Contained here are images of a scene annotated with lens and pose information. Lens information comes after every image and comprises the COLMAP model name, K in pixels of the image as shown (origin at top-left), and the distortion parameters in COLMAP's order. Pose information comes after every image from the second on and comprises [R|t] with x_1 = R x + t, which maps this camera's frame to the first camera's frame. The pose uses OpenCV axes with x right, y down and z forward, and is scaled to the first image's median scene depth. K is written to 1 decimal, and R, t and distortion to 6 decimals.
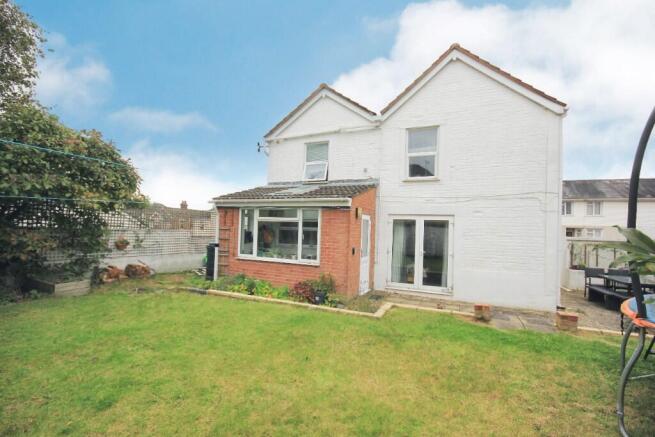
lens RADIAL K [[303.2, 0, 332.1], [0, 303.2, 220.6], [0, 0, 1]] dist [0.000179, -0.001822]
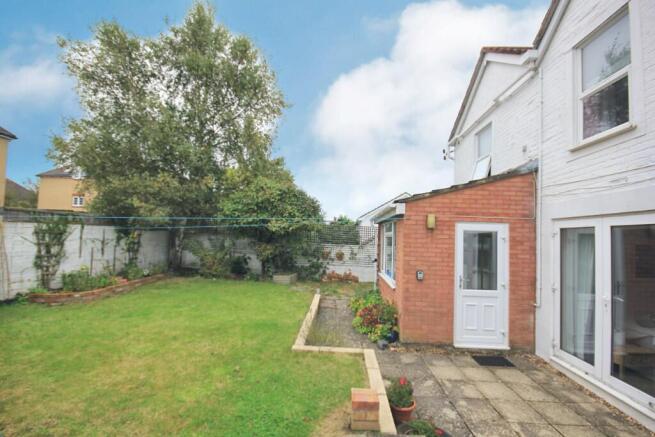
lens RADIAL K [[303.2, 0, 329.8], [0, 303.2, 224.3], [0, 0, 1]] dist [0.000179, -0.001822]
pose [[0.361206, -0.059937, -0.930558, 0.565399], [0.005798, 0.998057, -0.062034, 0.020482], [0.932468, 0.017012, 0.360852, 0.460661]]
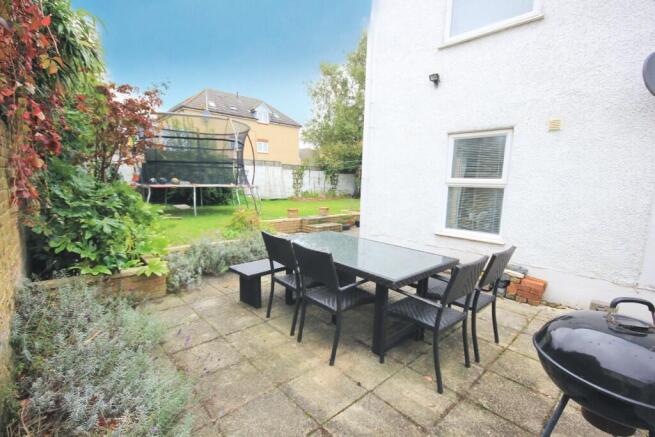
lens RADIAL K [[303.2, 0, 327.4], [0, 303.2, 216.0], [0, 0, 1]] dist [0.000179, -0.001822]
pose [[-0.406110, 0.061219, -0.911771, 1.275245], [-0.008159, 0.997471, 0.070608, 0.123120], [0.913788, 0.036114, -0.404584, 1.047650]]
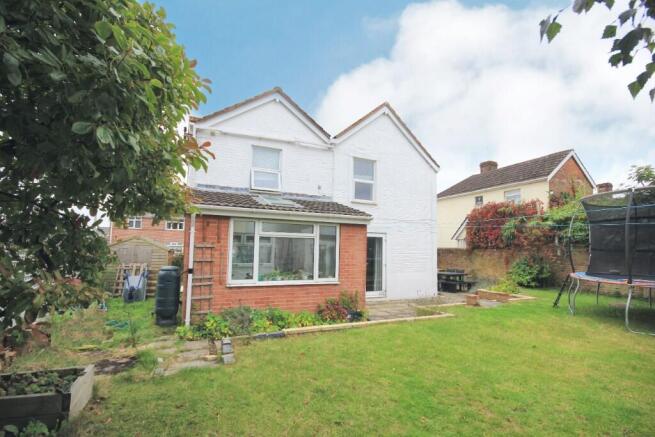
lens RADIAL K [[303.2, 0, 330.0], [0, 303.2, 219.8], [0, 0, 1]] dist [0.000179, -0.001822]
pose [[0.659804, 0.050448, 0.749743, -0.688932], [-0.024501, 0.998658, -0.045635, -0.009598], [-0.751038, 0.011741, 0.660154, 0.316499]]
